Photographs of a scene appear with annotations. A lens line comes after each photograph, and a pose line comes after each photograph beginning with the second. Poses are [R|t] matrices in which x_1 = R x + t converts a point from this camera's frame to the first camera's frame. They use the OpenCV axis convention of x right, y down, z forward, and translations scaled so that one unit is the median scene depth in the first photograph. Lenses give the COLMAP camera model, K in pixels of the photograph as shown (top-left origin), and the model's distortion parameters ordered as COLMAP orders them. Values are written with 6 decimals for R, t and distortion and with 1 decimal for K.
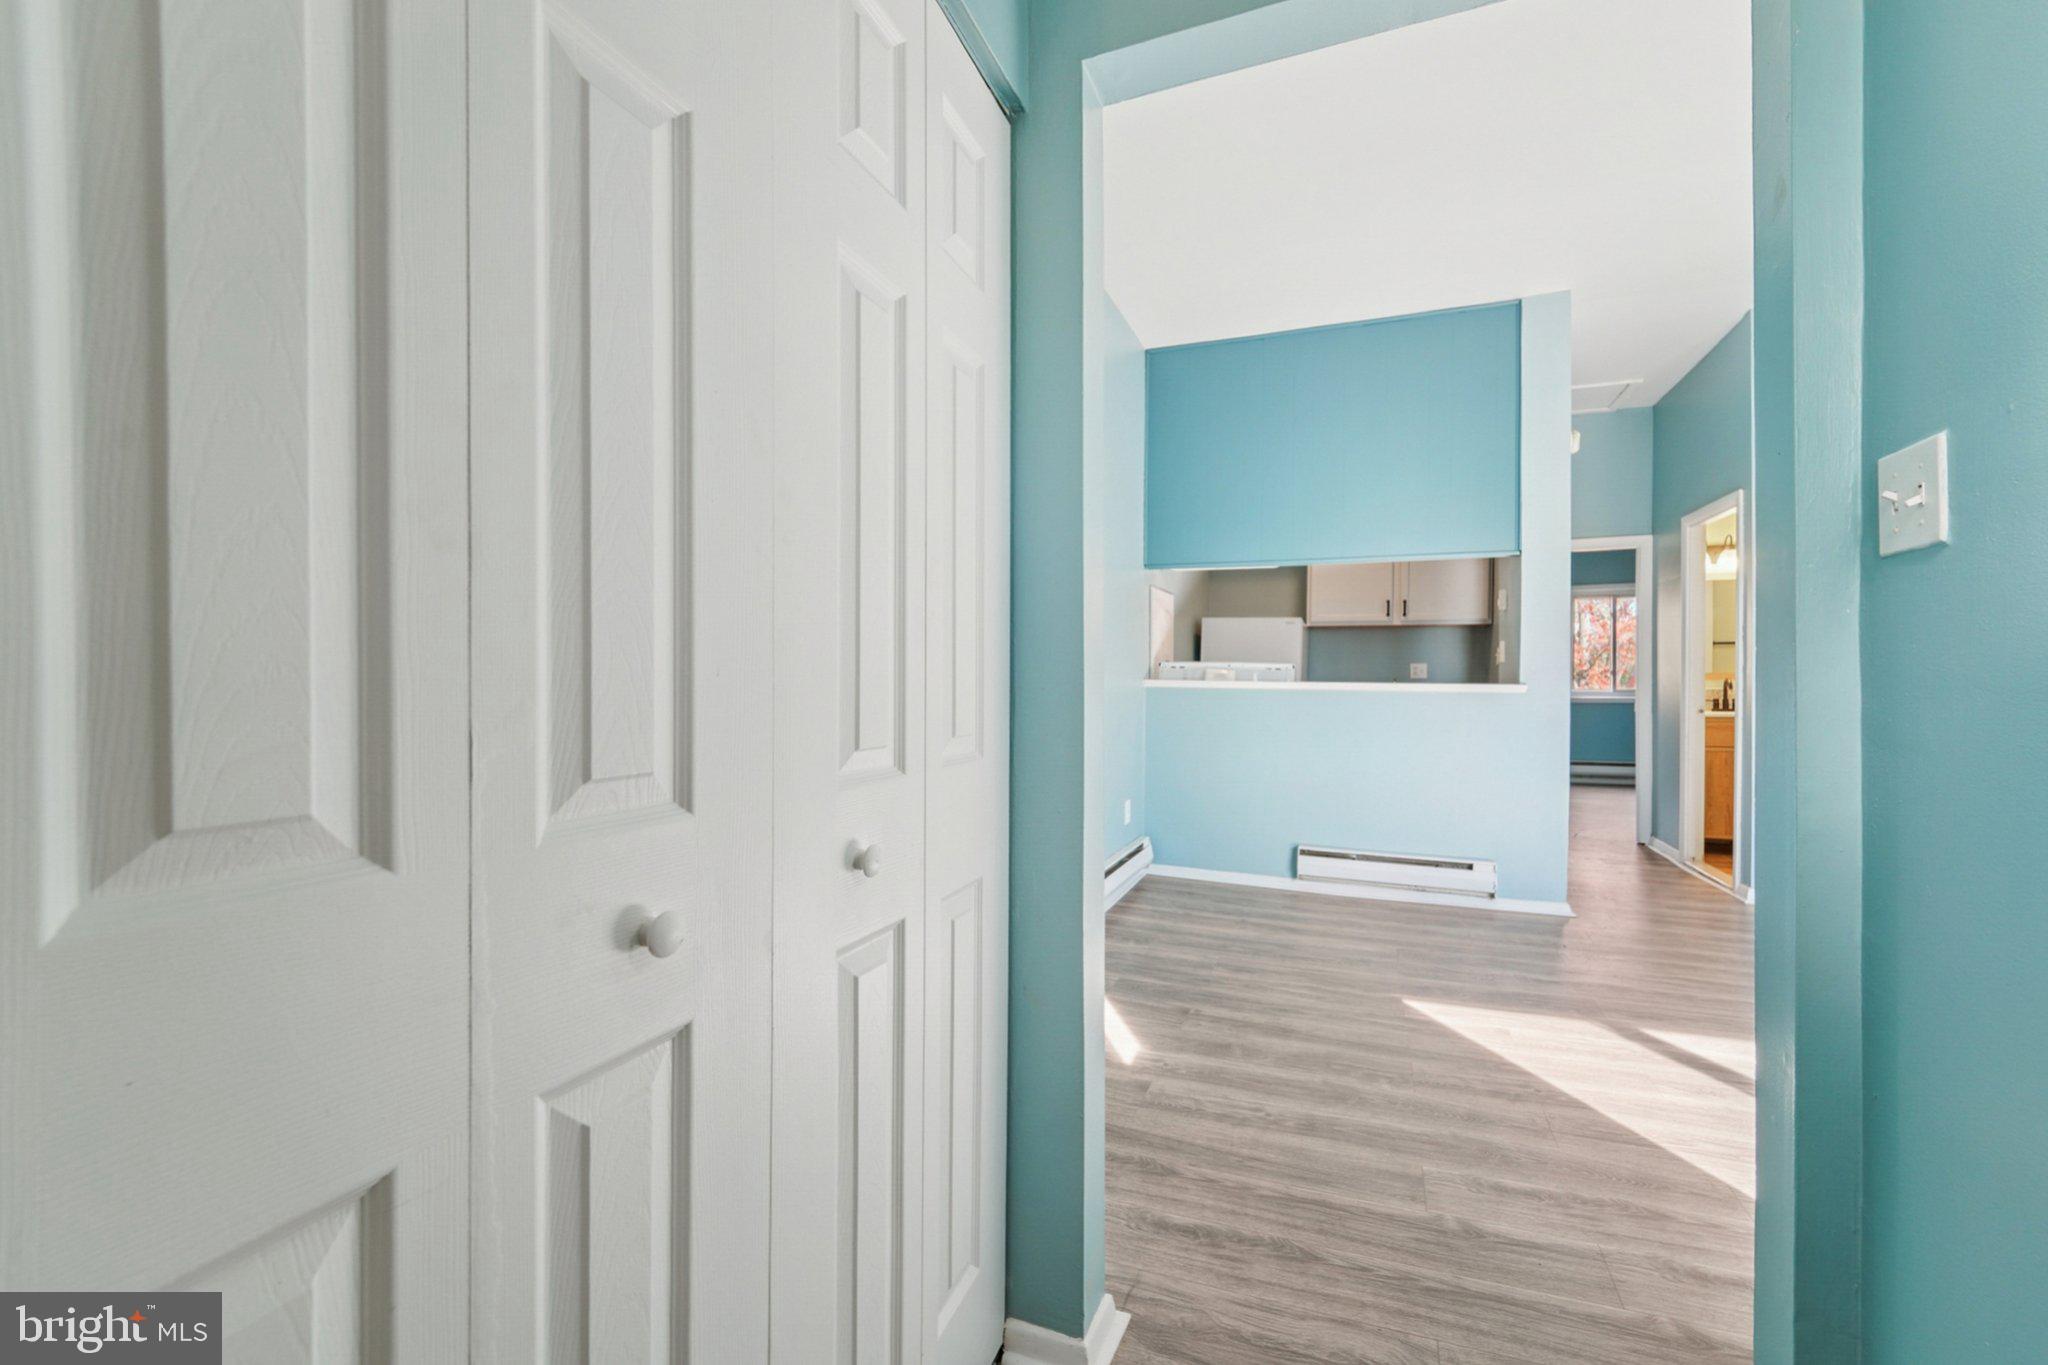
lens RADIAL K [[843.7, 0, 1027.8], [0, 843.7, 685.3], [0, 0, 1]] dist [-0.009716, 0.000332]
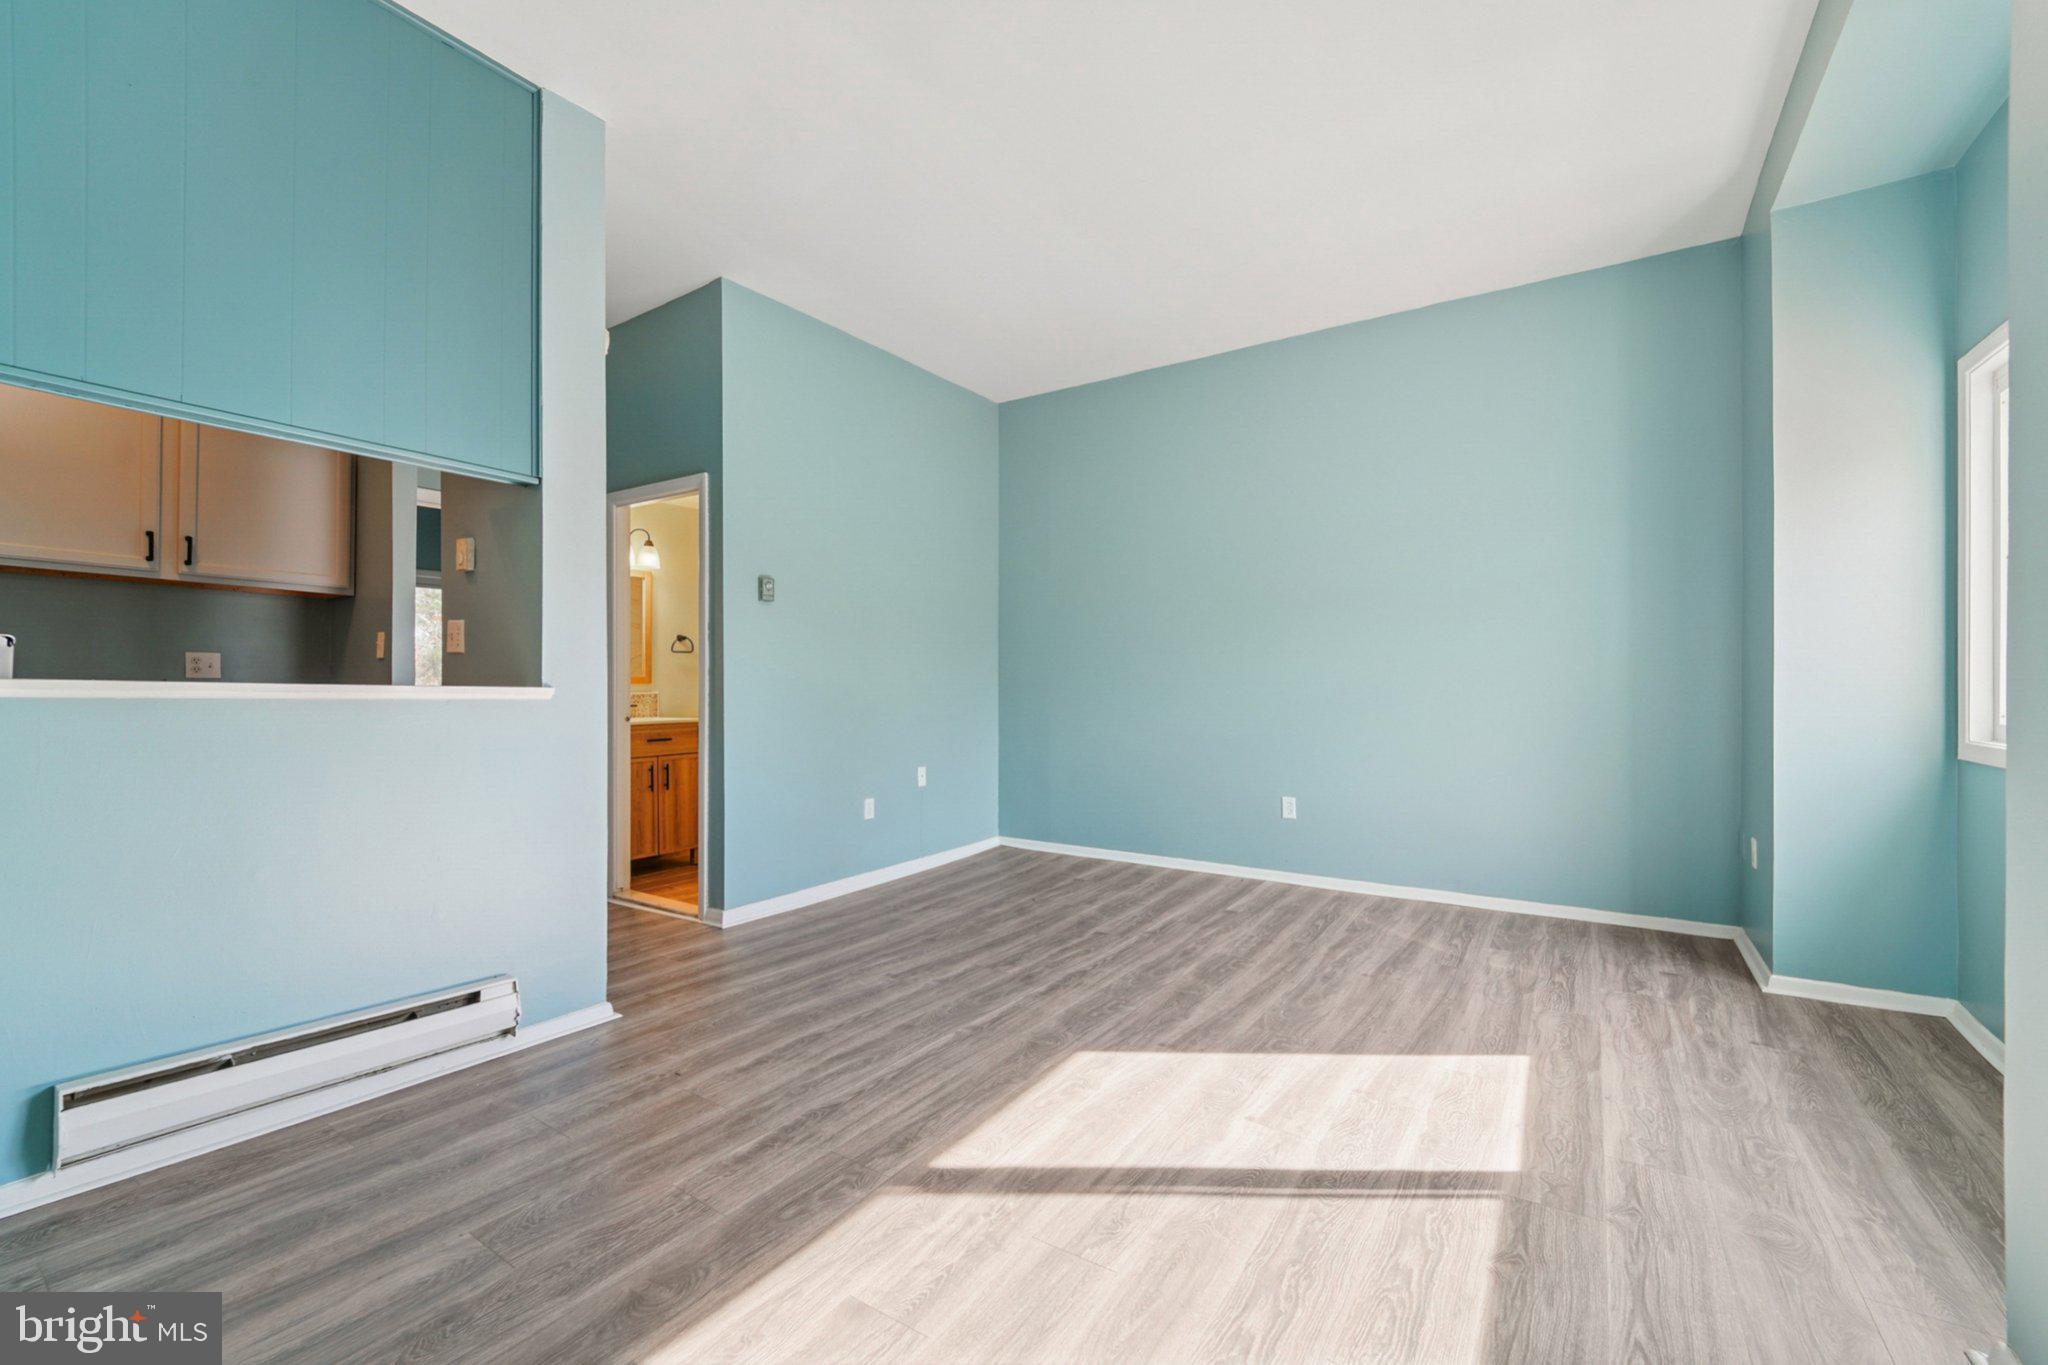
lens RADIAL K [[843.7, 0, 1022.7], [0, 843.7, 696.2], [0, 0, 1]] dist [-0.009716, 0.000332]
pose [[0.208093, -0.007857, 0.978077, 0.032337], [0.000666, 0.999969, 0.007891, 0.001025], [-0.978109, -0.000990, 0.208092, 0.505348]]
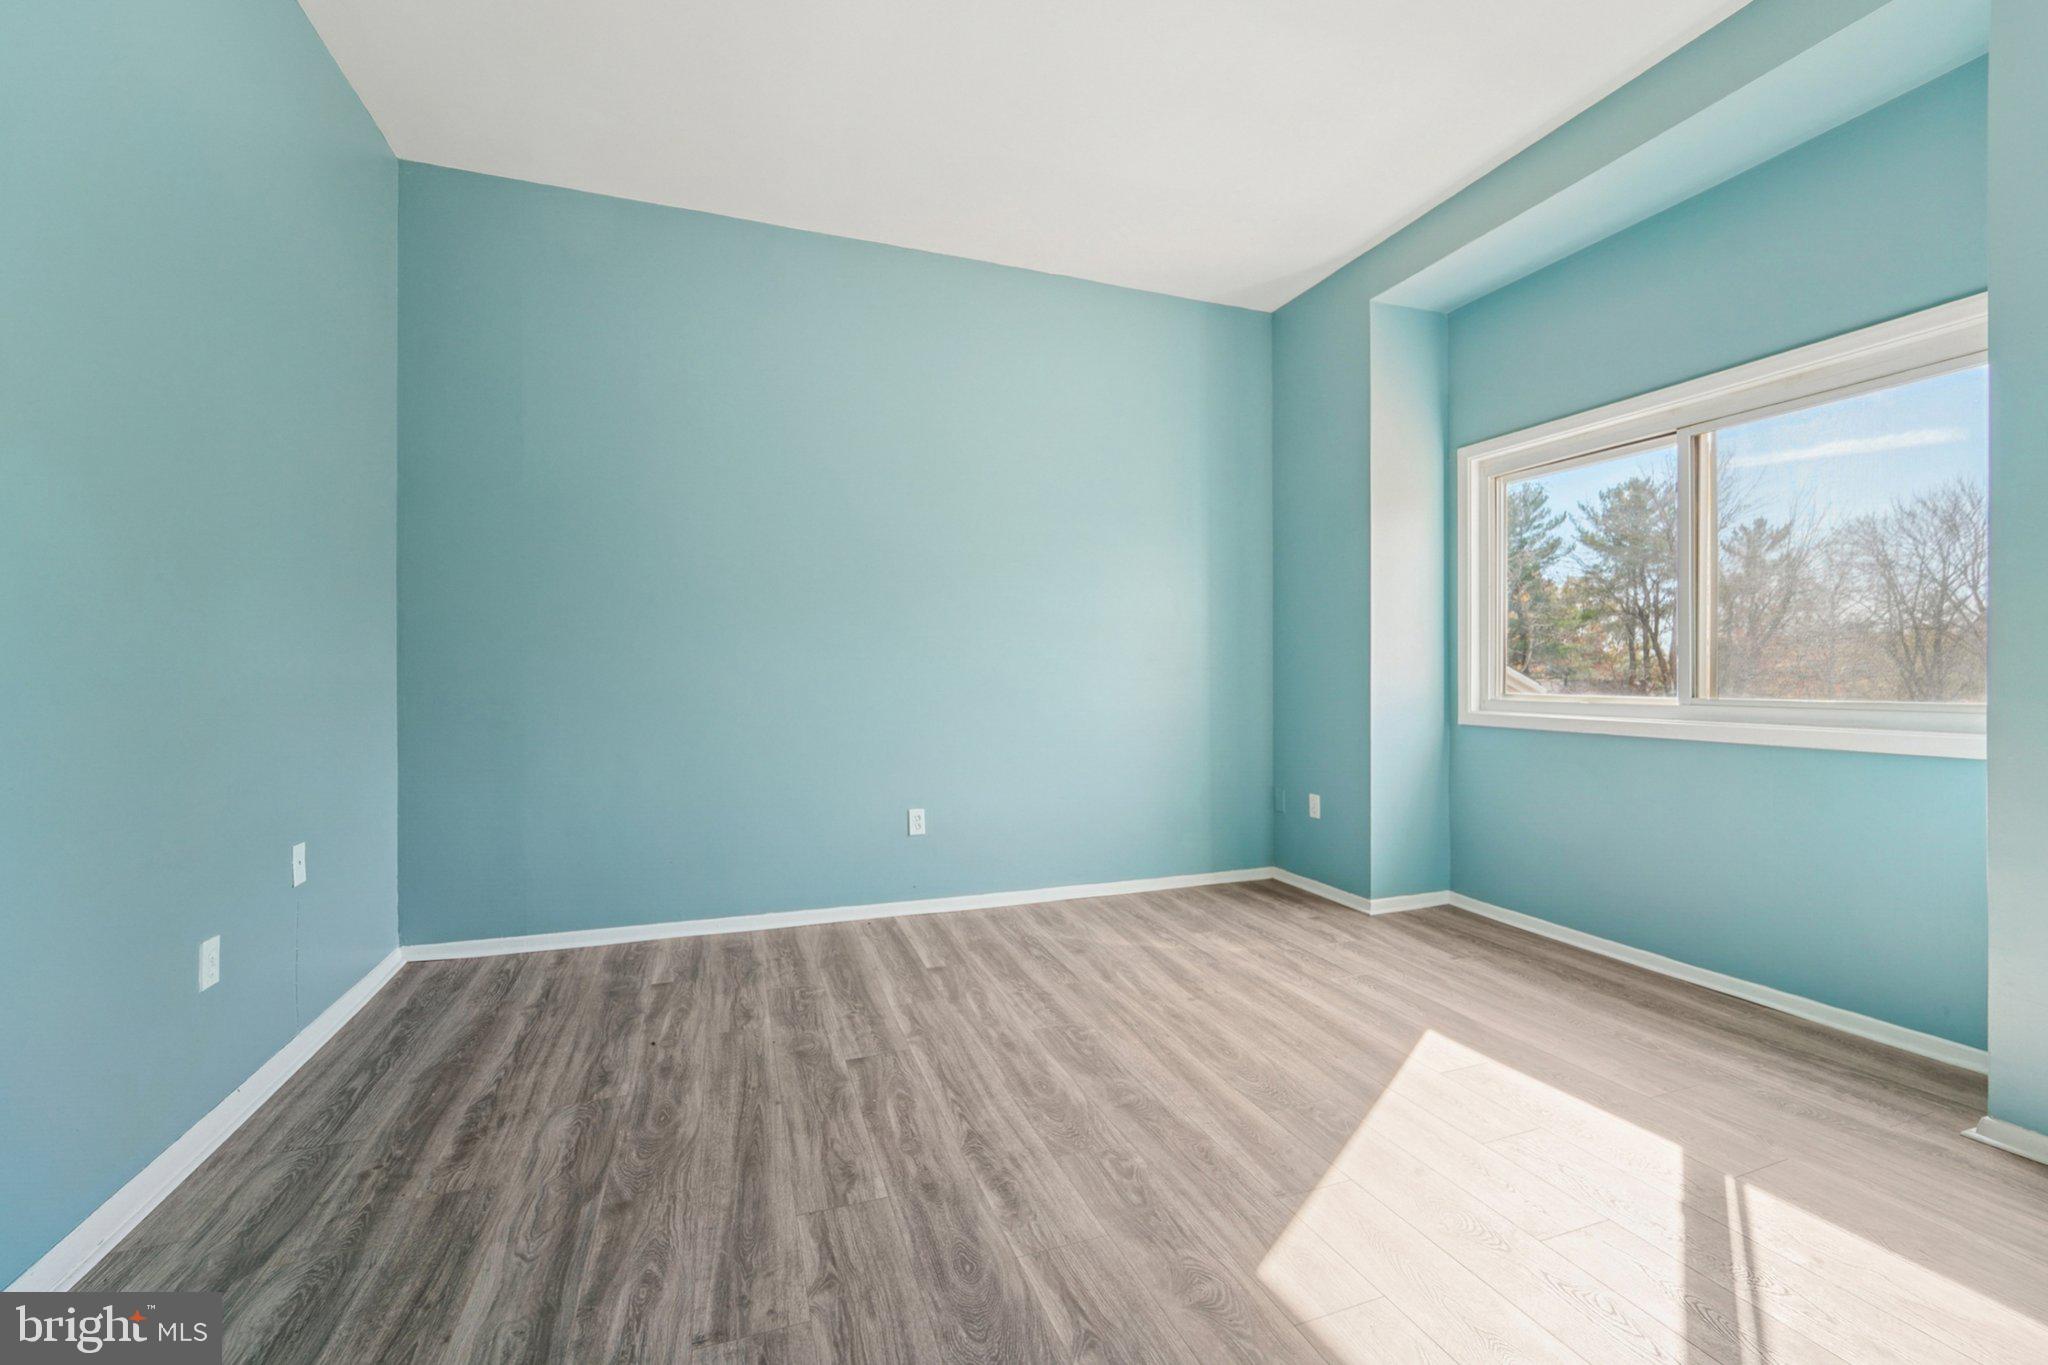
lens RADIAL K [[843.7, 0, 1034.7], [0, 843.7, 685.0], [0, 0, 1]] dist [-0.009716, 0.000332]
pose [[-0.667030, -0.003149, 0.745024, 0.435312], [0.006061, 0.999935, 0.009653, 0.000600], [-0.745006, 0.010954, -0.666968, 0.915193]]
